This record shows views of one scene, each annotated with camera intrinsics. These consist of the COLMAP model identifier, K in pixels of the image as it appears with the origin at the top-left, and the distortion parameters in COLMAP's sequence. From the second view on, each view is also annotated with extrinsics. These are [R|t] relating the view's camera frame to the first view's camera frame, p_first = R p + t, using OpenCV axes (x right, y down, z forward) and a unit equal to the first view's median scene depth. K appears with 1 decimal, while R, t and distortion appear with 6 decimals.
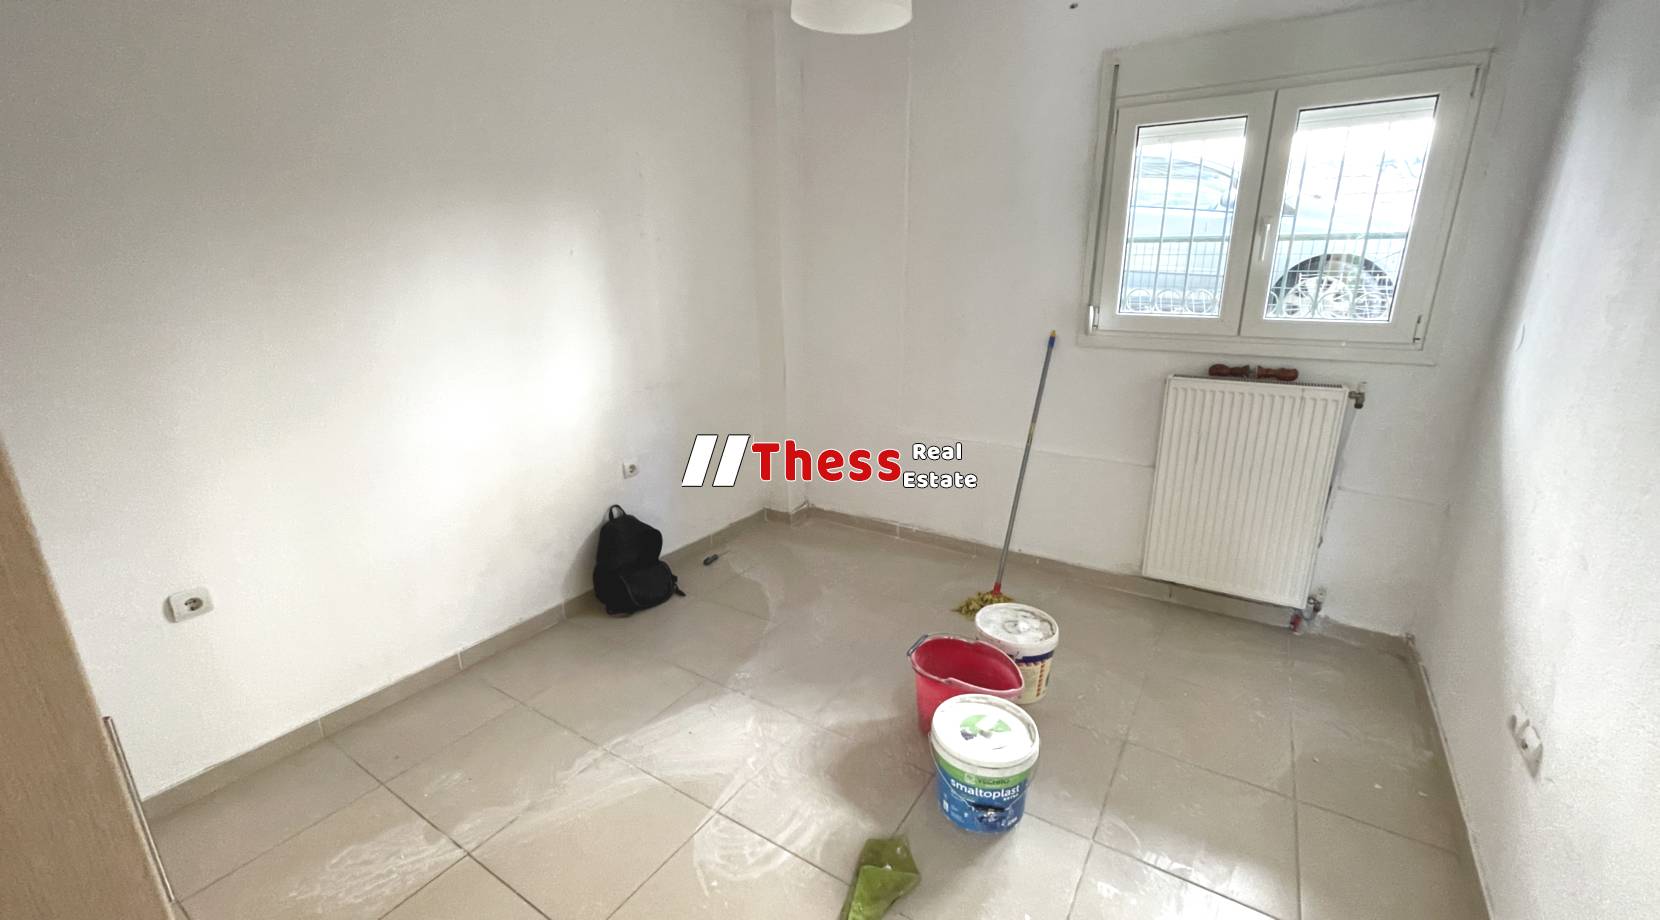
lens RADIAL K [[671.9, 0, 830.0], [0, 671.9, 460.0], [0, 0, 1]] dist [-0.002584, -0.000006]
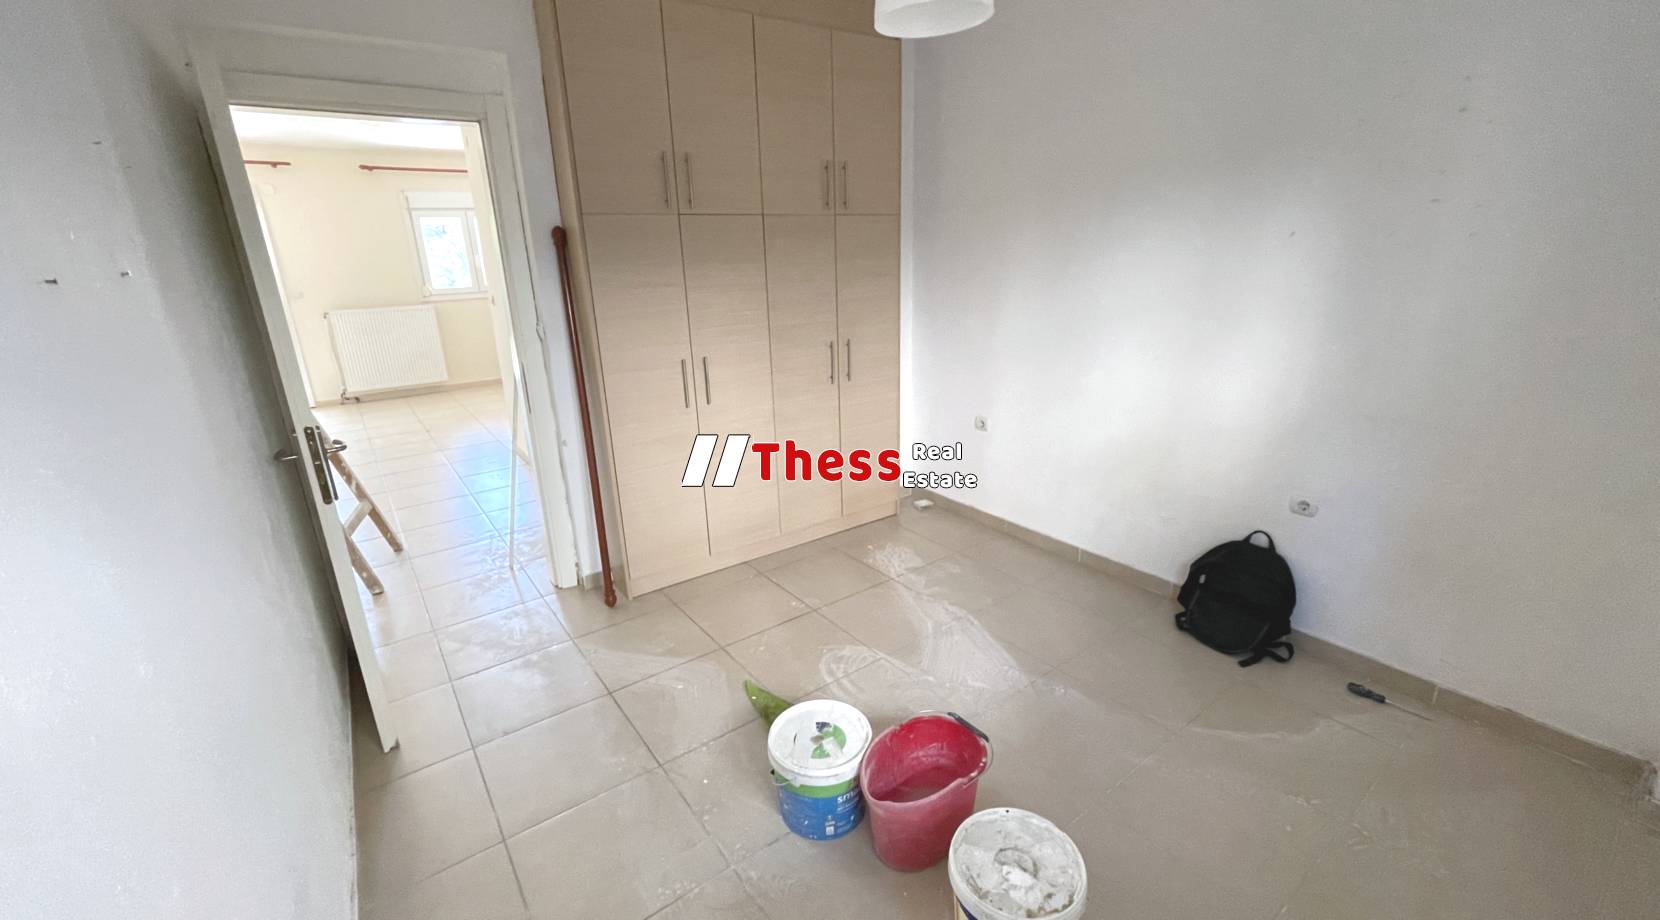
lens RADIAL K [[671.9, 0, 830.0], [0, 671.9, 460.0], [0, 0, 1]] dist [-0.002584, -0.000006]
pose [[-0.353766, 0.299635, -0.886041, 0.752585], [-0.233018, 0.889198, 0.393738, -0.276656], [0.905843, 0.345755, -0.244747, 0.848974]]
